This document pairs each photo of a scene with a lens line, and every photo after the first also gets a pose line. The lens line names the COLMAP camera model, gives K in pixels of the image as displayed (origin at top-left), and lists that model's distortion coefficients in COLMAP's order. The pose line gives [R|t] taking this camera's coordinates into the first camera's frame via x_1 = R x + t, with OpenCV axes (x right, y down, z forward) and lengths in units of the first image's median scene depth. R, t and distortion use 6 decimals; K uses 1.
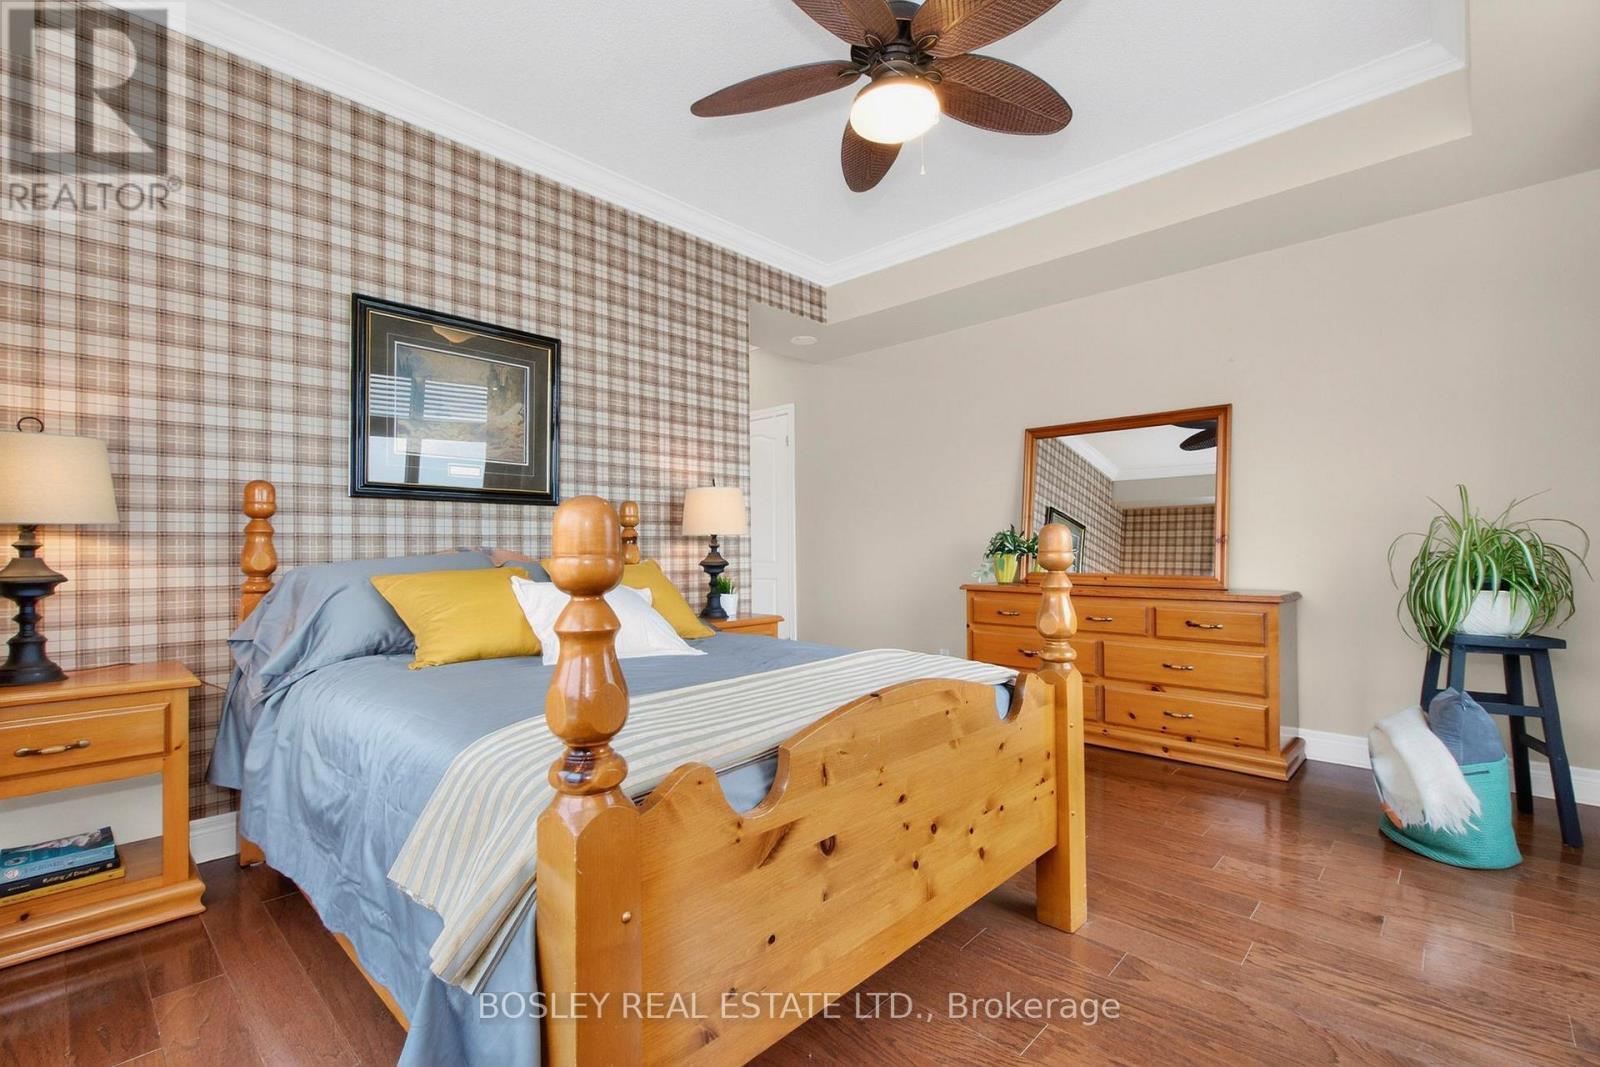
lens RADIAL K [[711.8, 0, 799.2], [0, 711.8, 531.0], [0, 0, 1]] dist [-0.000877, -0.000573]
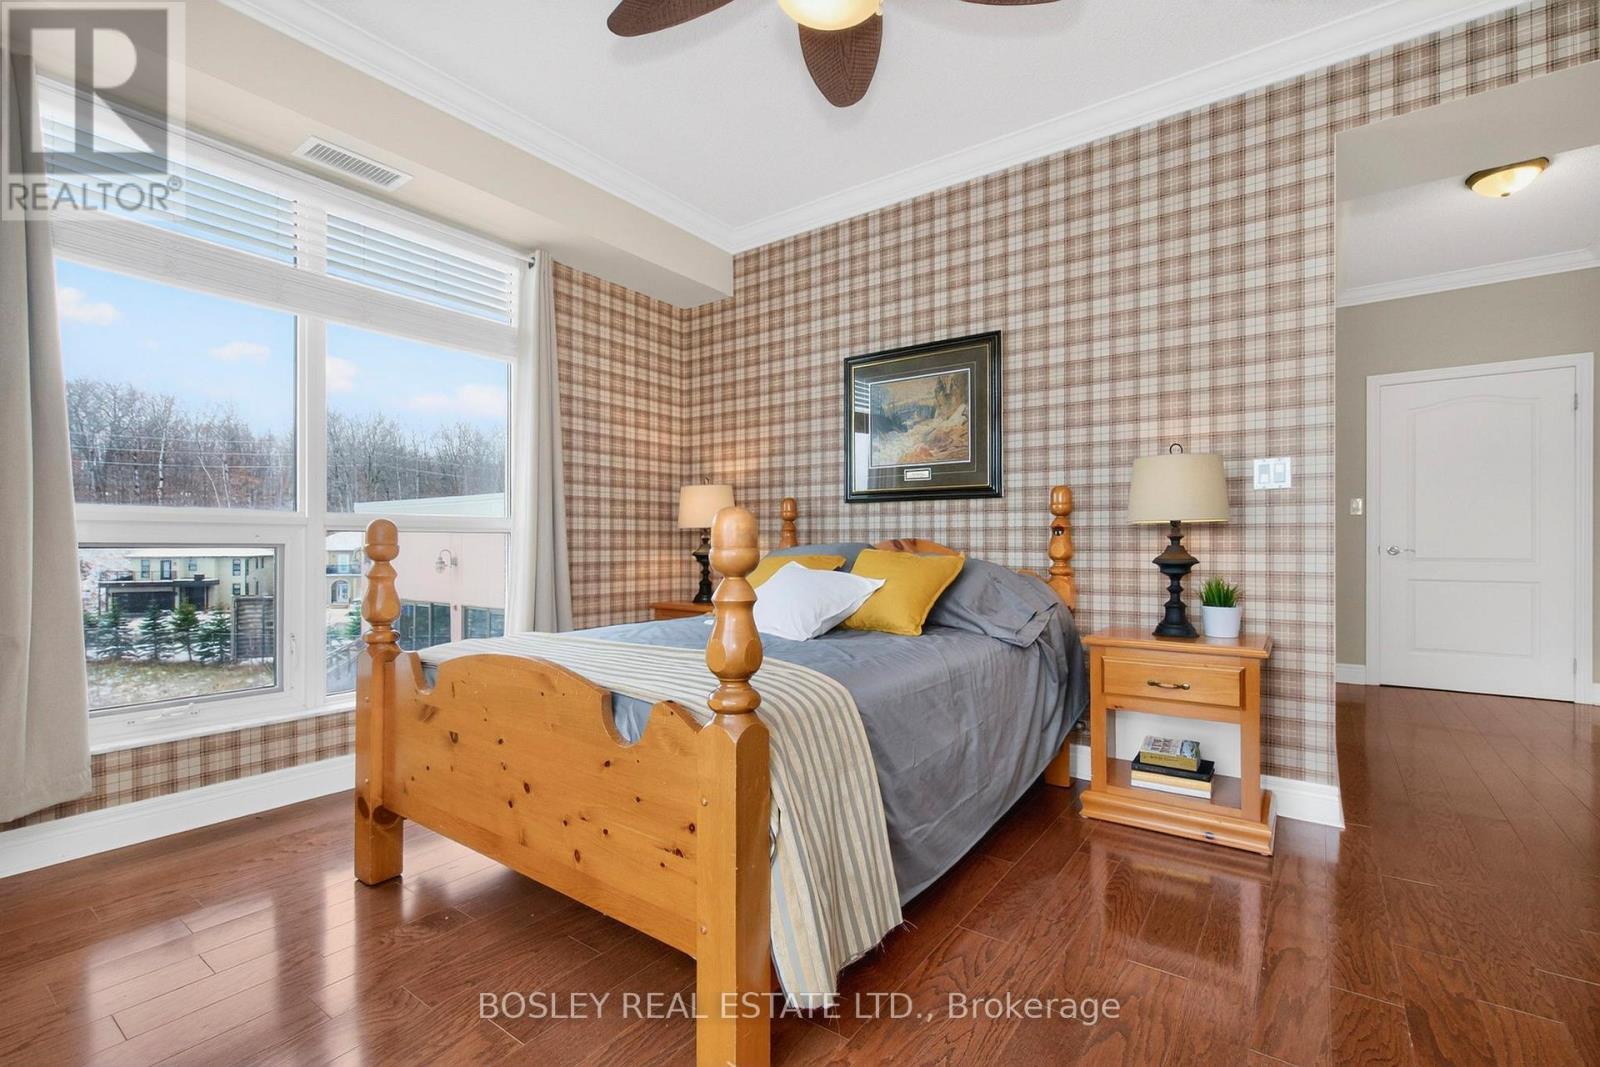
lens RADIAL K [[711.8, 0, 799.1], [0, 711.8, 544.0], [0, 0, 1]] dist [-0.000877, -0.000573]
pose [[0.122206, 0.007715, -0.992475, 0.625695], [0.025318, 0.999620, 0.010888, 0.012501], [0.992182, -0.026458, 0.121965, 0.596183]]
